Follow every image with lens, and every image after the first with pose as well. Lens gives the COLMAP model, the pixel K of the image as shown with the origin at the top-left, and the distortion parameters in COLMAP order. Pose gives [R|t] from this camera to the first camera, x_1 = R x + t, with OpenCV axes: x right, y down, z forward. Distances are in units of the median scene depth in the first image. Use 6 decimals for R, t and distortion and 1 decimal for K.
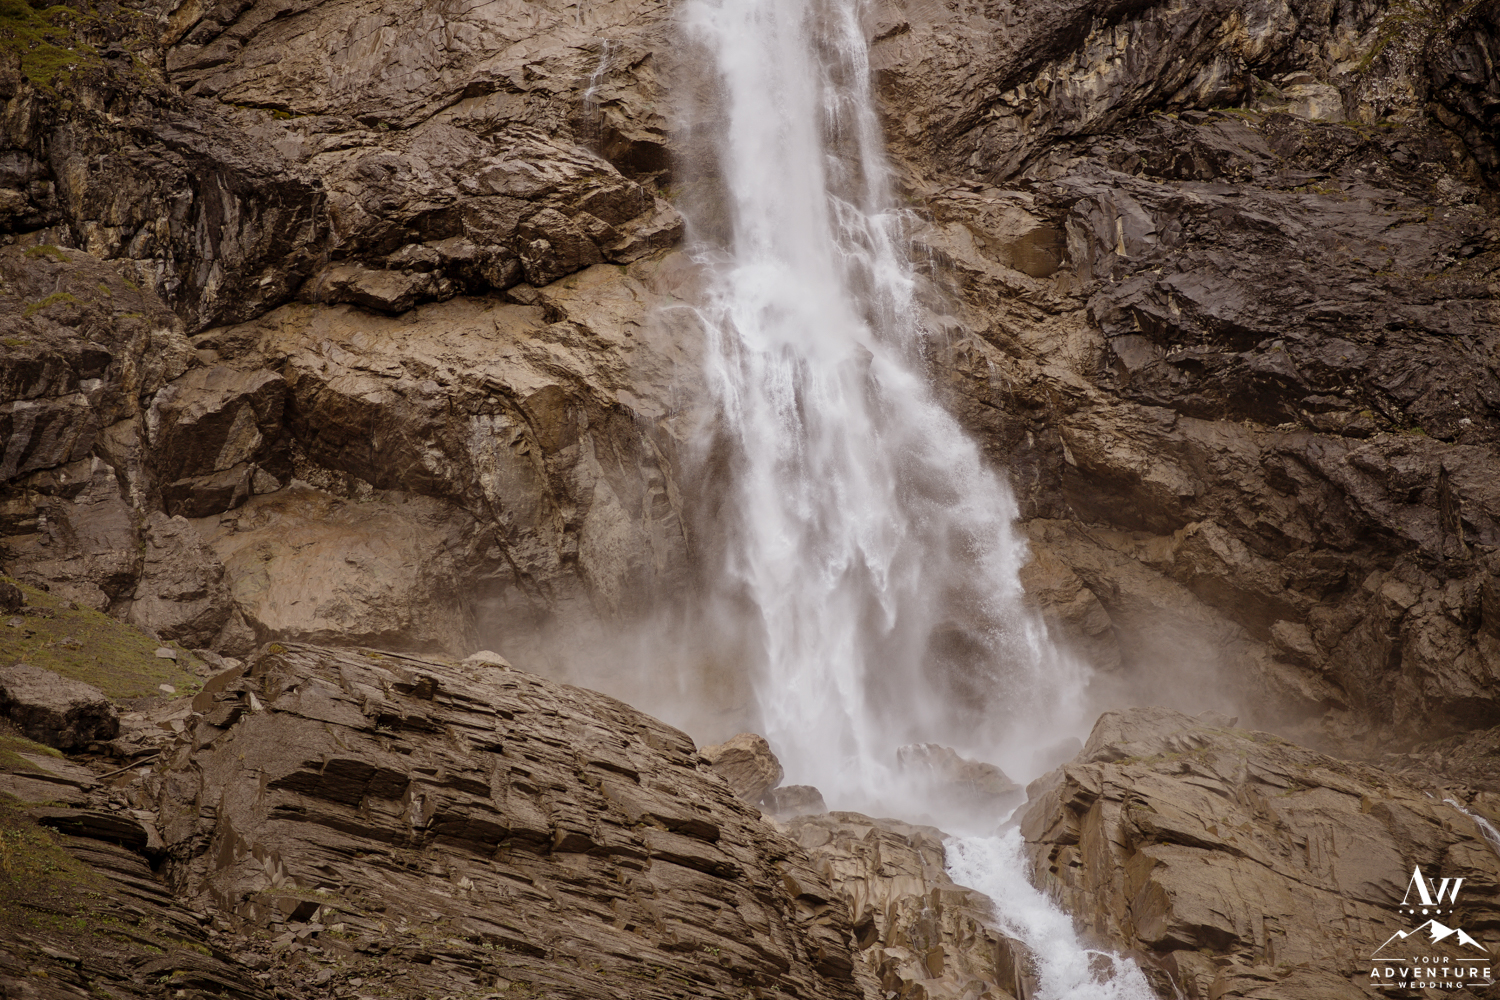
lens RADIAL K [[3580.1, 0, 742.6], [0, 3580.1, 496.9], [0, 0, 1]] dist [0.024714, 0.630667]
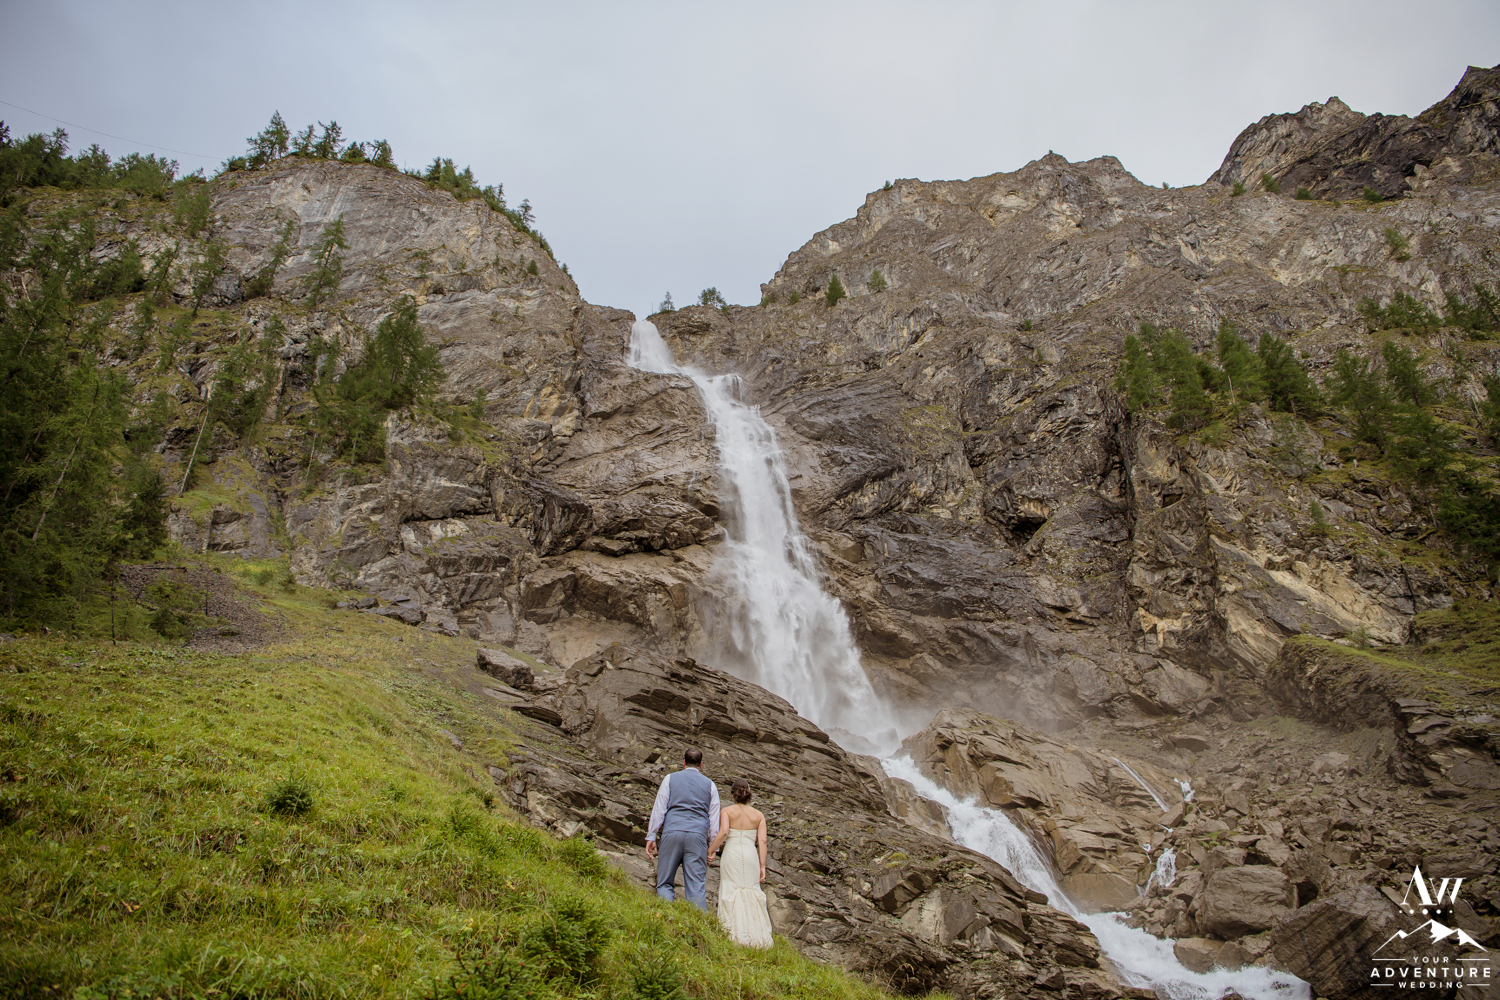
lens RADIAL K [[1037.7, 0, 746.2], [0, 1037.7, 496.2], [0, 0, 1]] dist [-0.072085, 0.017769]
pose [[0.992212, 0.082539, 0.093292, -0.083519], [-0.063426, 0.979361, -0.191908, 0.049534], [-0.107206, 0.184496, 0.976969, 0.257691]]
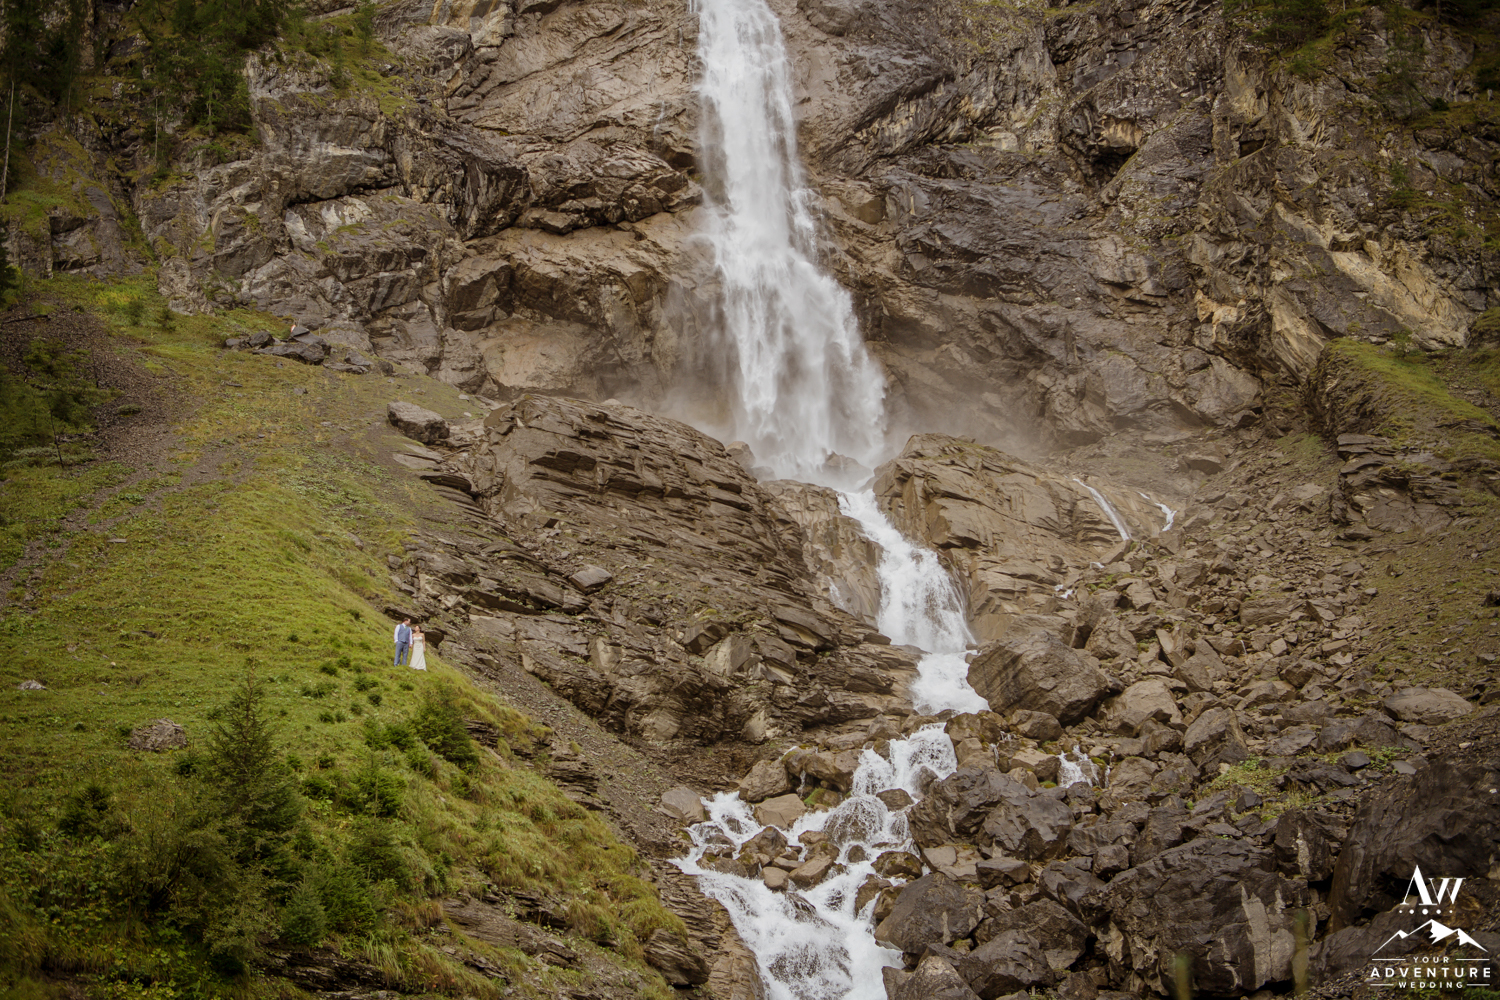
lens RADIAL K [[1703.6, 0, 745.0], [0, 1703.6, 494.7], [0, 0, 1]] dist [0.056541, 0.156035]
pose [[0.999065, 0.019312, 0.038687, -0.029207], [-0.023077, 0.994782, 0.099379, -0.001959], [-0.036566, -0.100179, 0.994297, 0.000943]]
